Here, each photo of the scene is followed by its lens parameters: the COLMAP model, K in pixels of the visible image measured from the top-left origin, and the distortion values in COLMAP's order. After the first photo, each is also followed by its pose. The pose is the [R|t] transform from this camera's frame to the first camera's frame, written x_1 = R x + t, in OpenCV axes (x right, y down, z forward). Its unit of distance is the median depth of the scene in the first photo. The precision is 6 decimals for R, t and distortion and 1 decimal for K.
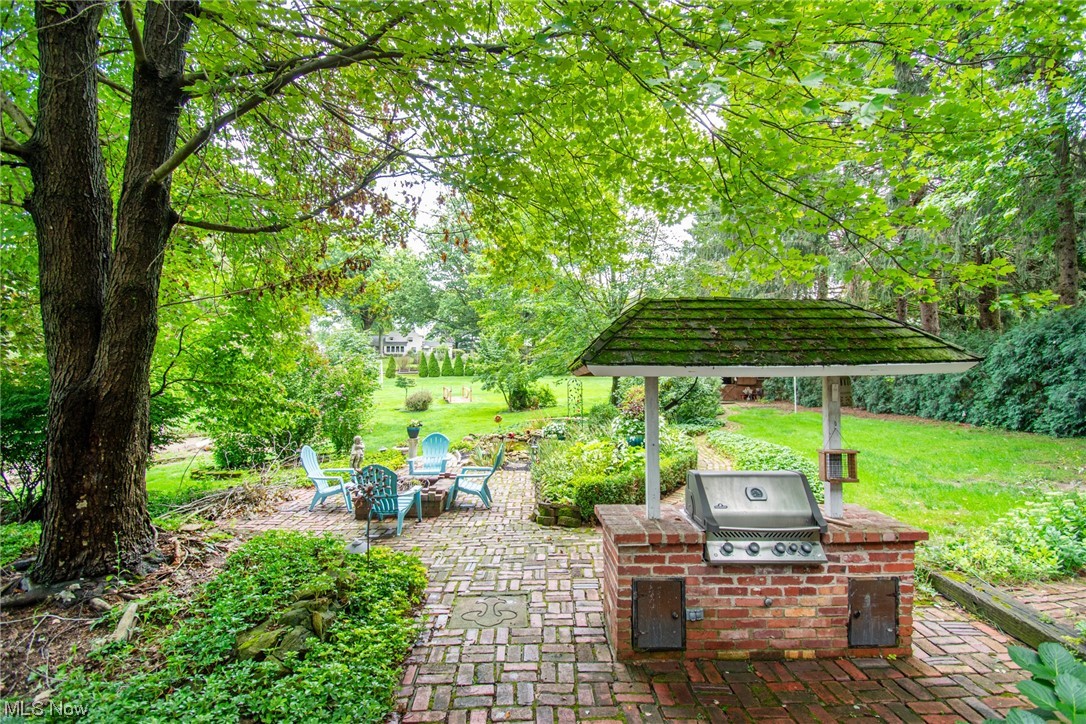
lens RADIAL K [[482.2, 0, 543.0], [0, 482.2, 362.0], [0, 0, 1]] dist [-0.038823, -0.000355]
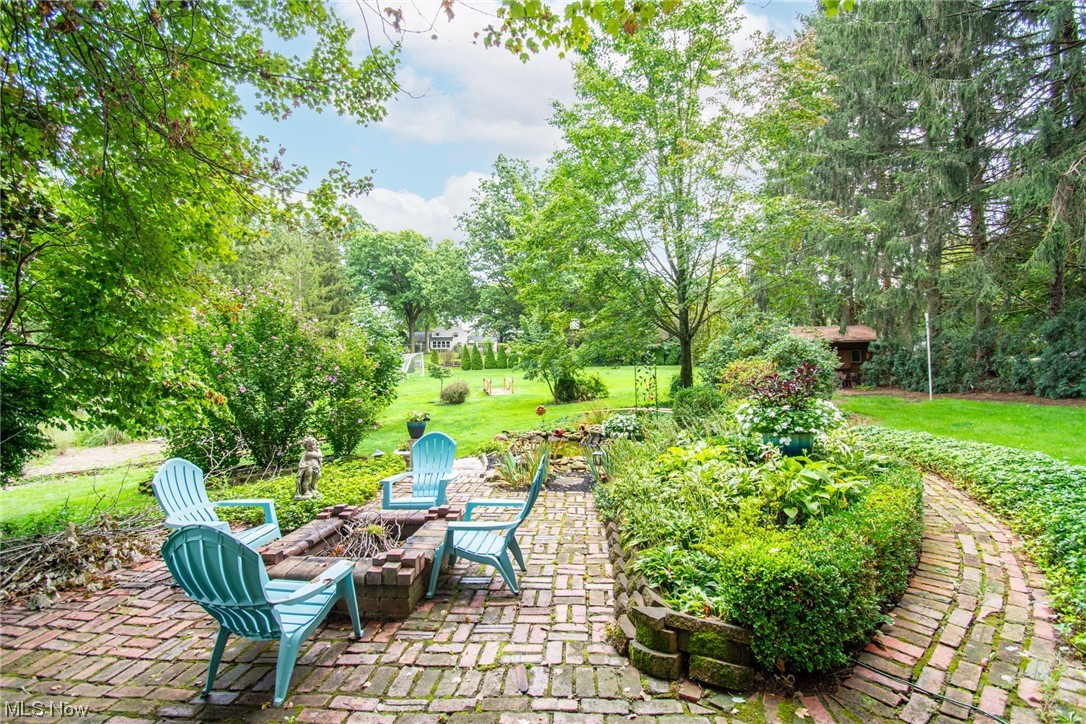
lens RADIAL K [[482.2, 0, 543.0], [0, 482.2, 362.0], [0, 0, 1]] dist [-0.038823, -0.000355]
pose [[0.995566, -0.016520, -0.092604, -0.016581], [0.017712, 0.999770, 0.012066, 0.029442], [0.092384, -0.013653, 0.995630, 0.222276]]
